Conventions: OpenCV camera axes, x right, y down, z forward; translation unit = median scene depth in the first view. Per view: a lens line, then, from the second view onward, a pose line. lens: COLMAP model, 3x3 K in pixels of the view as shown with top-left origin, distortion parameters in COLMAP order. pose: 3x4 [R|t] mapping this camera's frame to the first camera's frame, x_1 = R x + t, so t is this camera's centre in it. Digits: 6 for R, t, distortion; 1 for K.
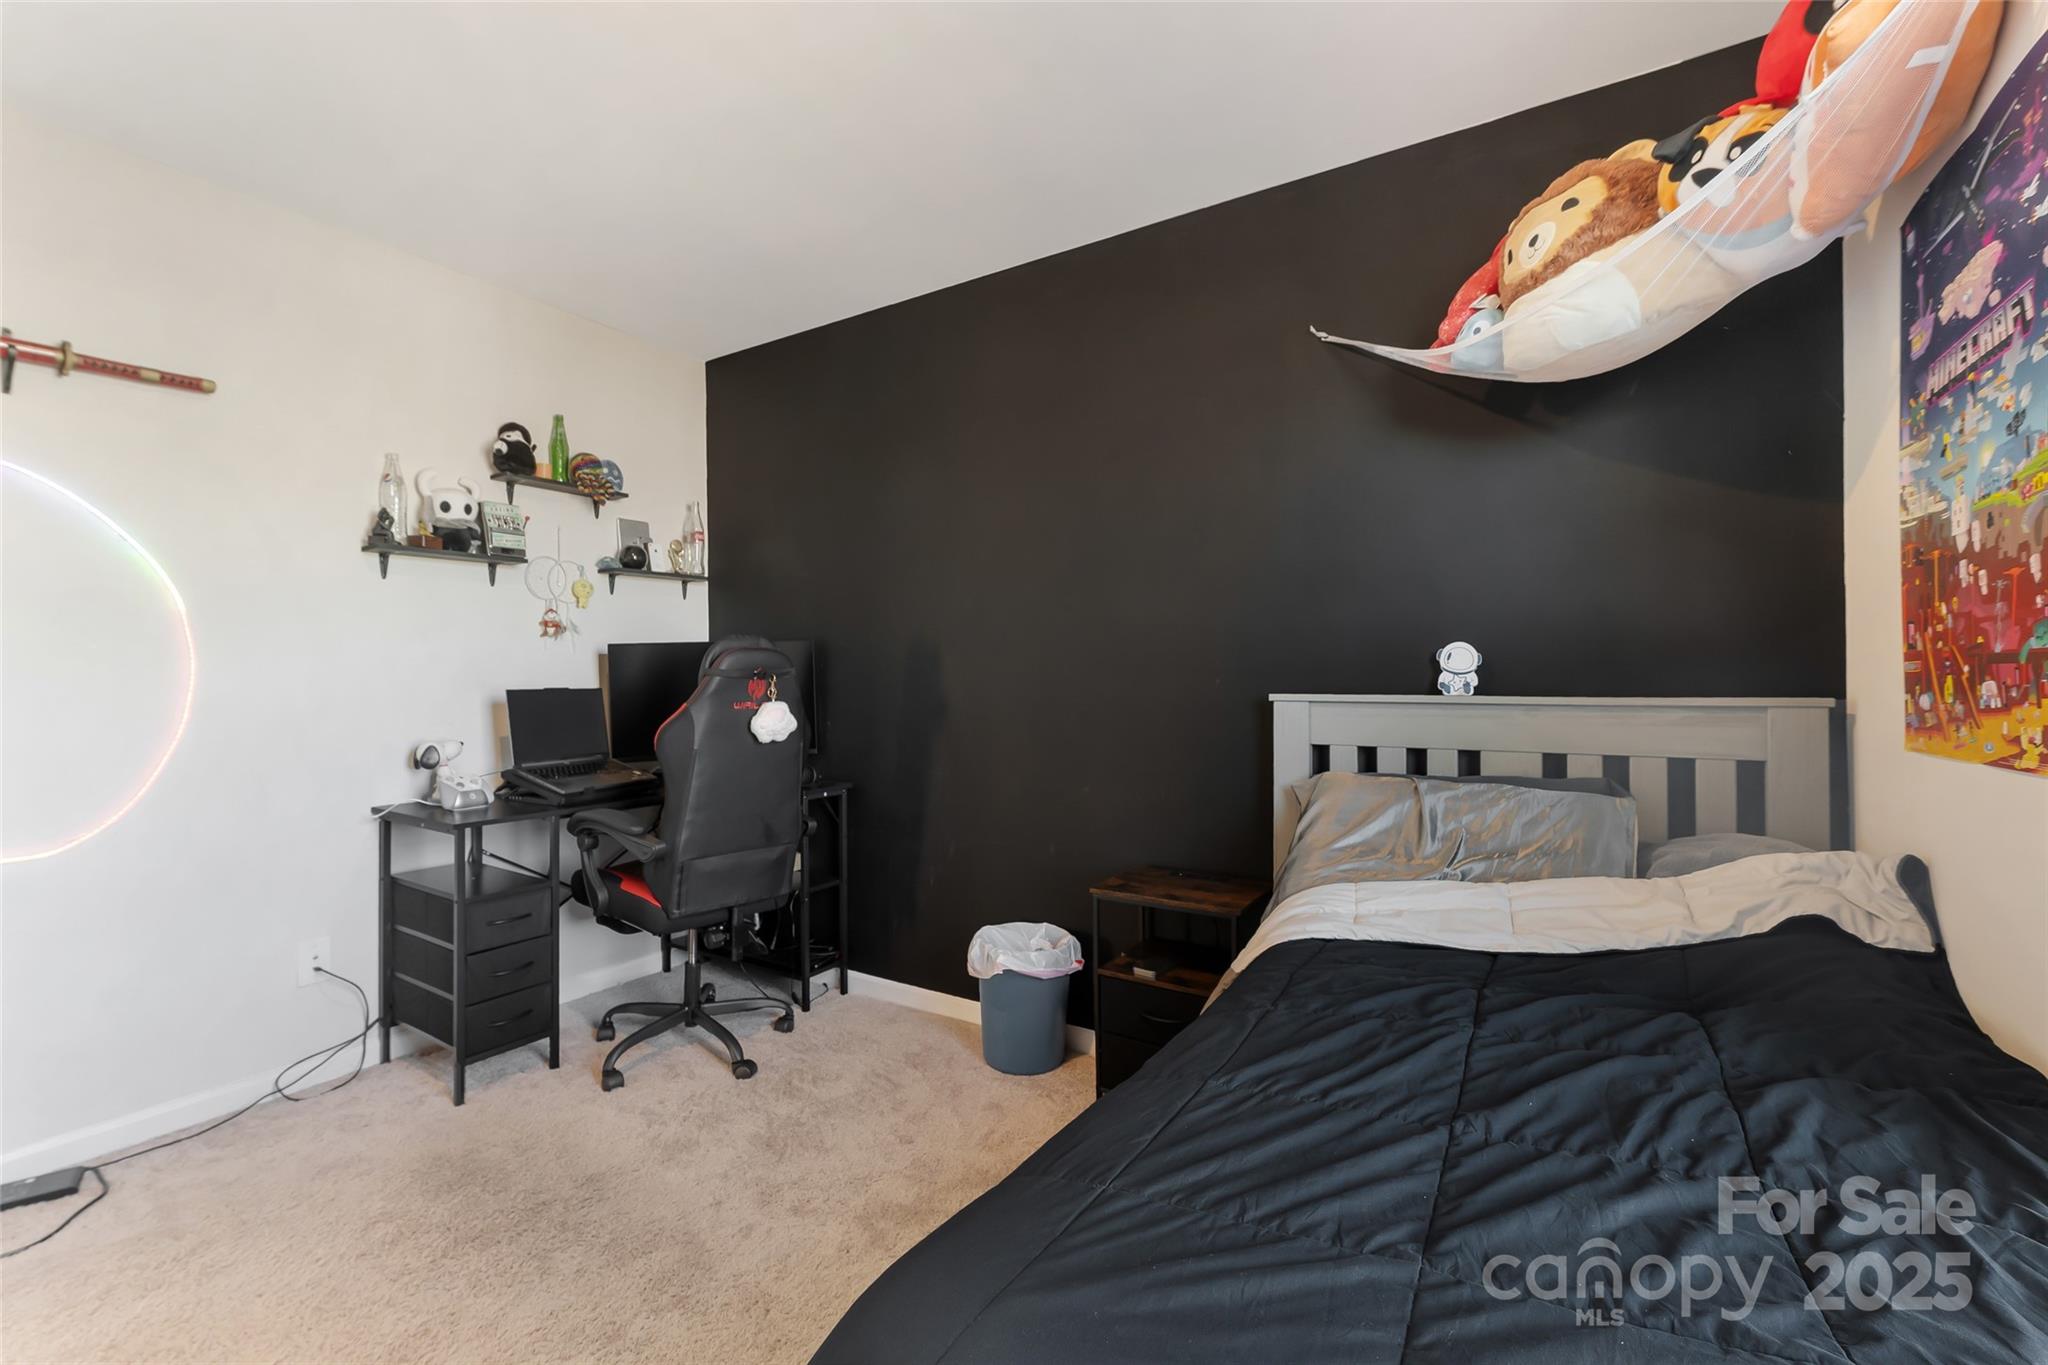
lens RADIAL K [[865.6, 0, 1019.3], [0, 865.6, 672.9], [0, 0, 1]] dist [-0.002044, -0.000263]
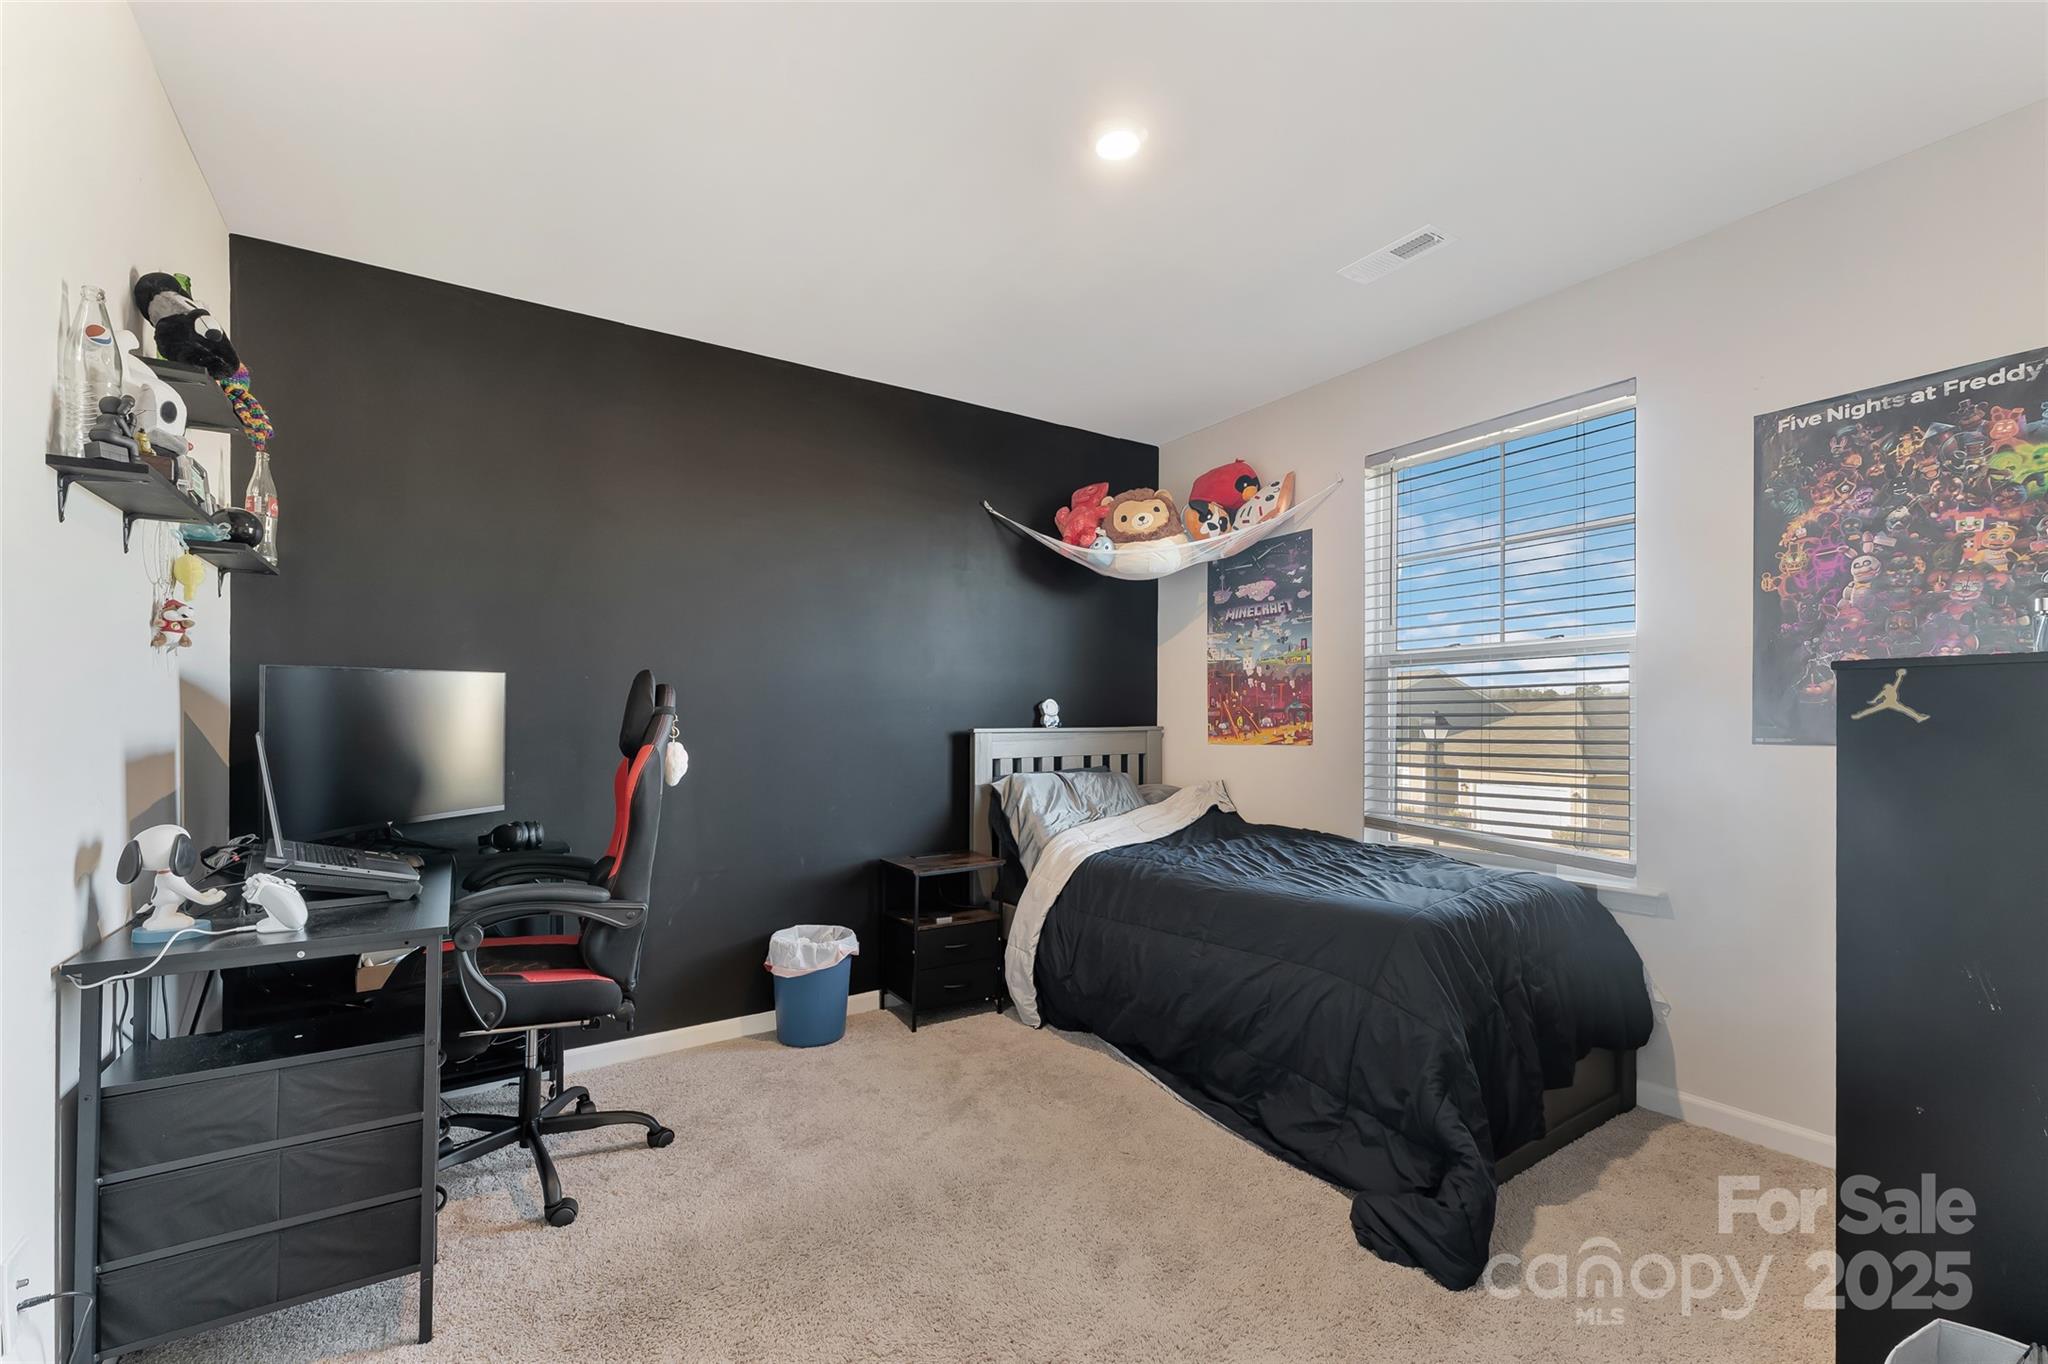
lens RADIAL K [[865.6, 0, 1008.9], [0, 865.6, 719.2], [0, 0, 1]] dist [-0.002044, -0.000263]
pose [[0.397900, 0.002742, 0.917425, -1.335918], [0.000478, 0.999995, -0.003197, 0.015096], [-0.917429, 0.001711, 0.397897, 0.369243]]
